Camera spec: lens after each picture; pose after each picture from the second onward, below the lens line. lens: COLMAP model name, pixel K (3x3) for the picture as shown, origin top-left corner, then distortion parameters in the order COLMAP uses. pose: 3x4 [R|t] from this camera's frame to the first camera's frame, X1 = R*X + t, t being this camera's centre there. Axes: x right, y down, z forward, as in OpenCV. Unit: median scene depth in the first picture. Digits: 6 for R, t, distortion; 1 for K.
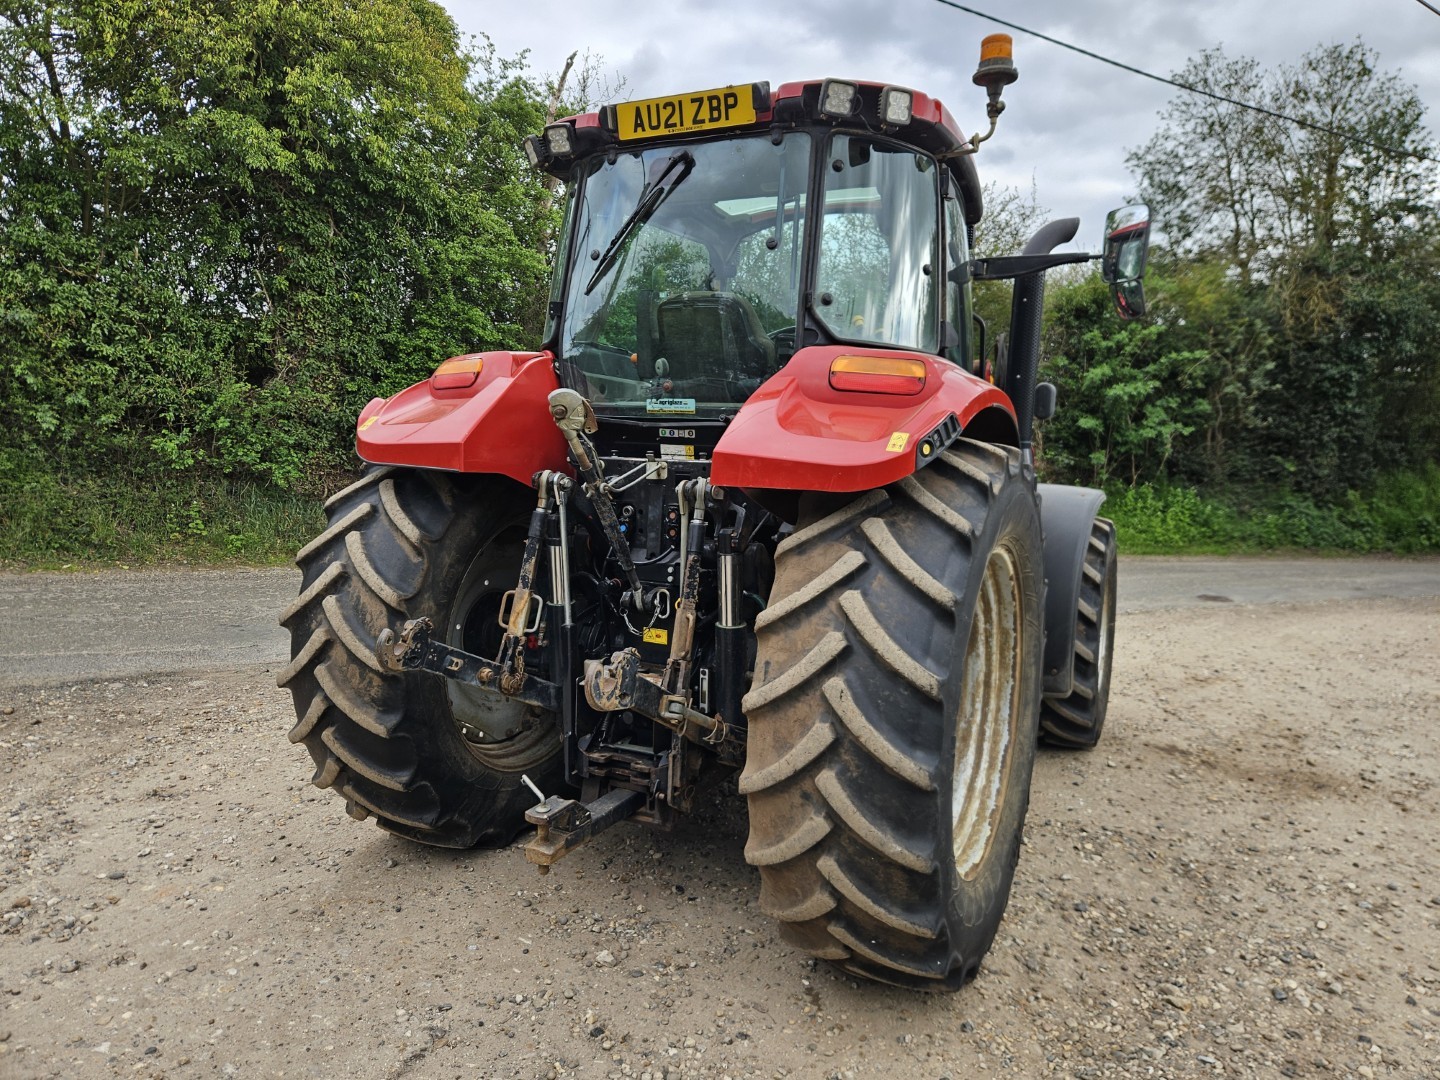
lens RADIAL K [[986.0, 0, 768.6], [0, 986.0, 544.3], [0, 0, 1]] dist [0.055147, -0.000879]
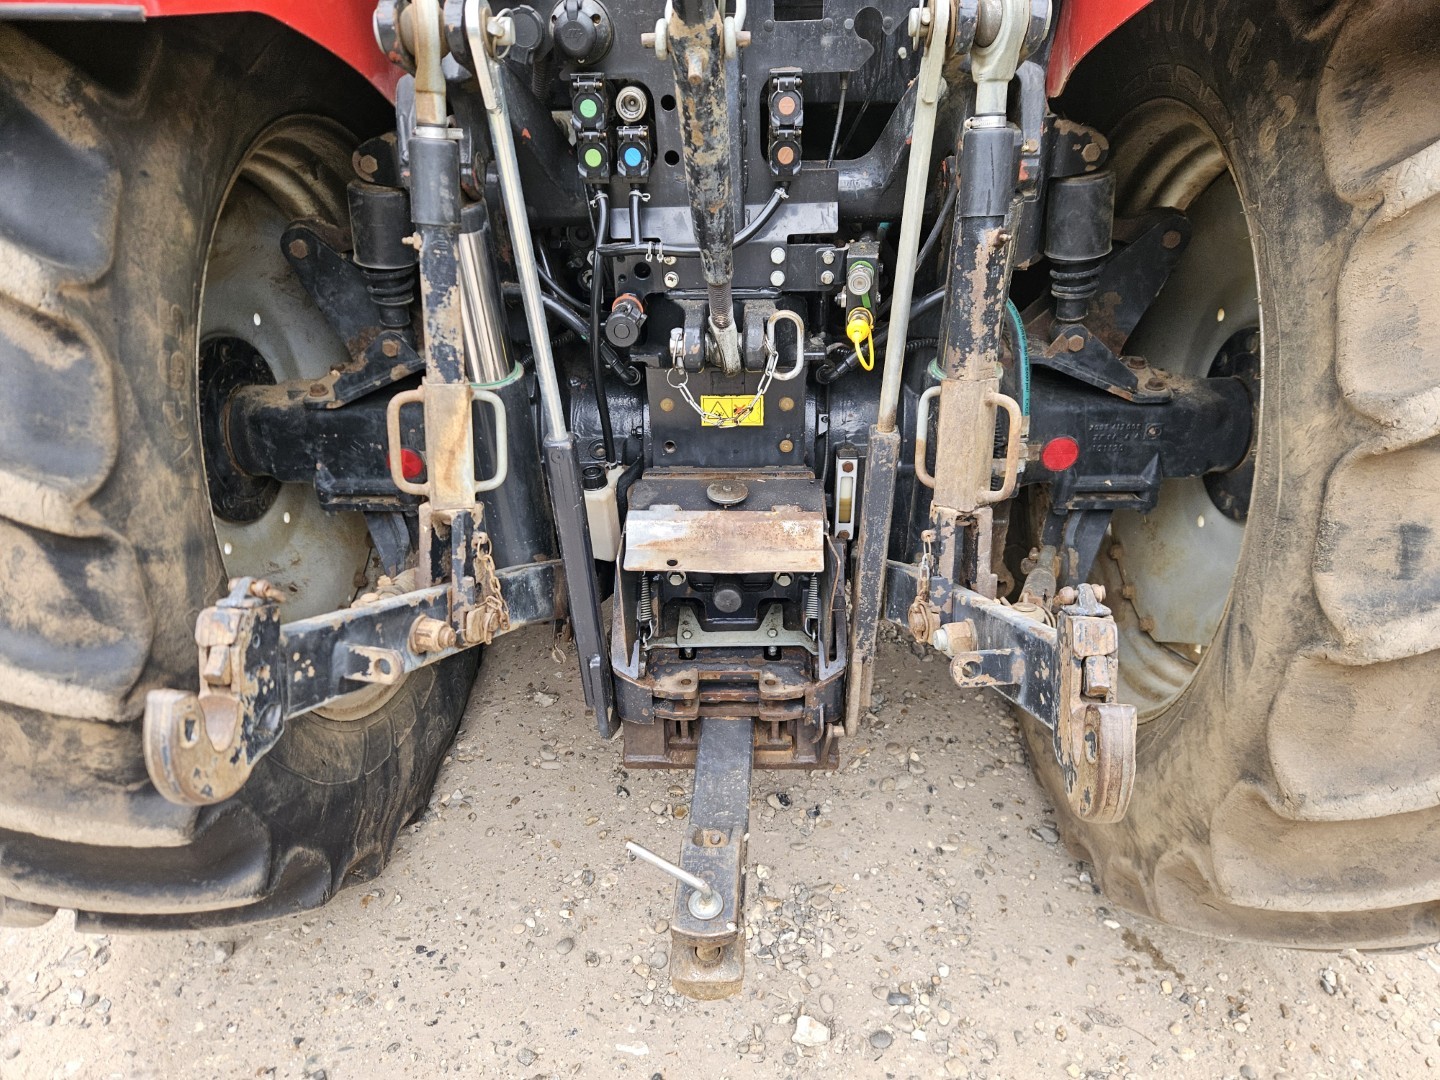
lens RADIAL K [[941.1, 0, 733.7], [0, 941.1, 550.5], [0, 0, 1]] dist [0.080407, -0.070364]
pose [[0.905235, -0.267015, 0.330534, -0.280475], [0.091753, 0.882372, 0.461520, -0.049318], [-0.414886, -0.387457, 0.823254, 0.646297]]
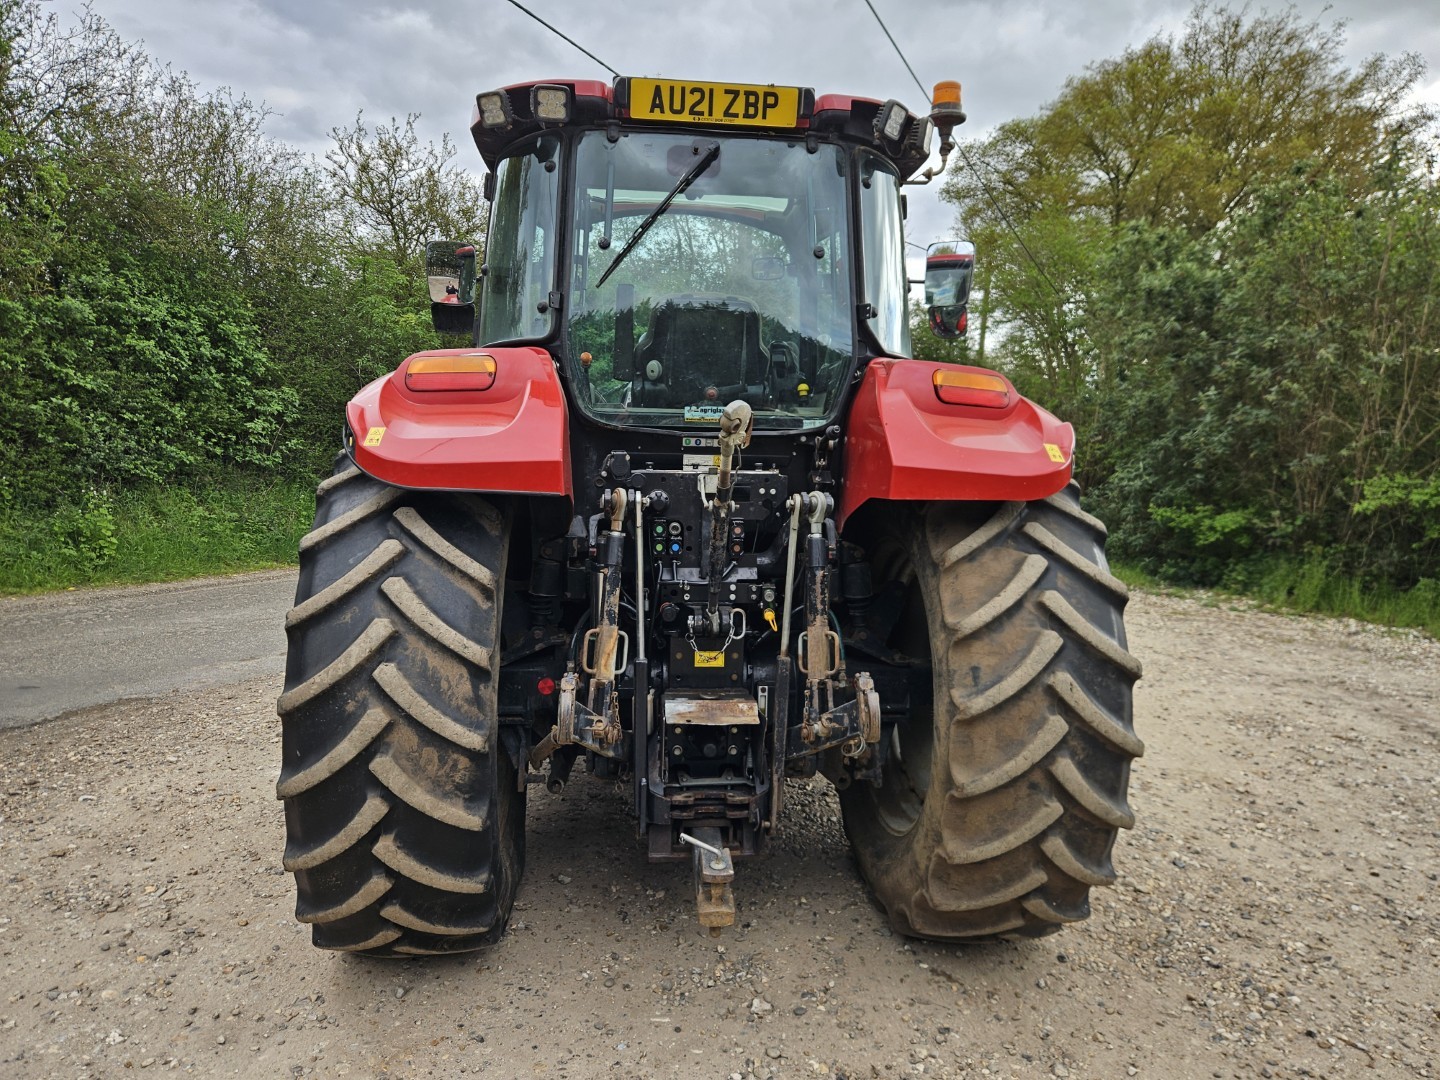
lens RADIAL K [[959.8, 0, 720.0], [0, 959.8, 540.0], [0, 0, 1]] dist [0.058328, -0.047582]
pose [[0.836425, -0.069388, 0.543671, -0.615095], [0.061087, 0.997576, 0.033339, -0.051856], [-0.544666, 0.005325, 0.838636, 0.235308]]
